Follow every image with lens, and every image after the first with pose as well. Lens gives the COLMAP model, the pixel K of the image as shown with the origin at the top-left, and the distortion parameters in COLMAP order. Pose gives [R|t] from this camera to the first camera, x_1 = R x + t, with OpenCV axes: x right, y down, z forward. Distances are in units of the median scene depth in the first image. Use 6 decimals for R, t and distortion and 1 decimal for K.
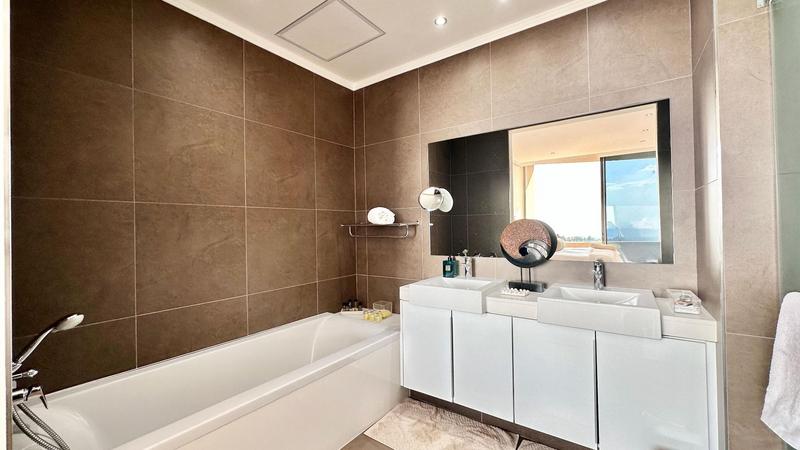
lens RADIAL K [[320.0, 0, 400.2], [0, 320.0, 224.4], [0, 0, 1]] dist [0.000301, 0.000710]
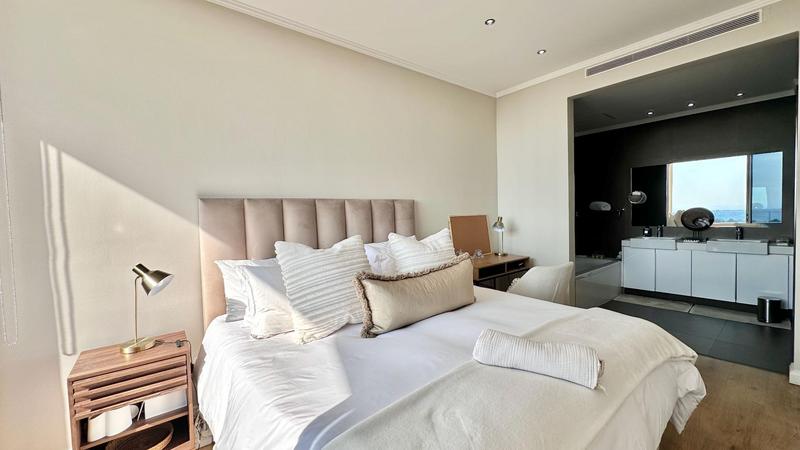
lens RADIAL K [[320.0, 0, 400.2], [0, 320.0, 224.4], [0, 0, 1]] dist [0.000301, 0.000710]
pose [[0.962788, -0.006766, -0.270174, -0.844459], [0.022876, 0.998139, 0.056524, -0.063025], [0.269289, -0.060601, 0.961151, -1.430112]]
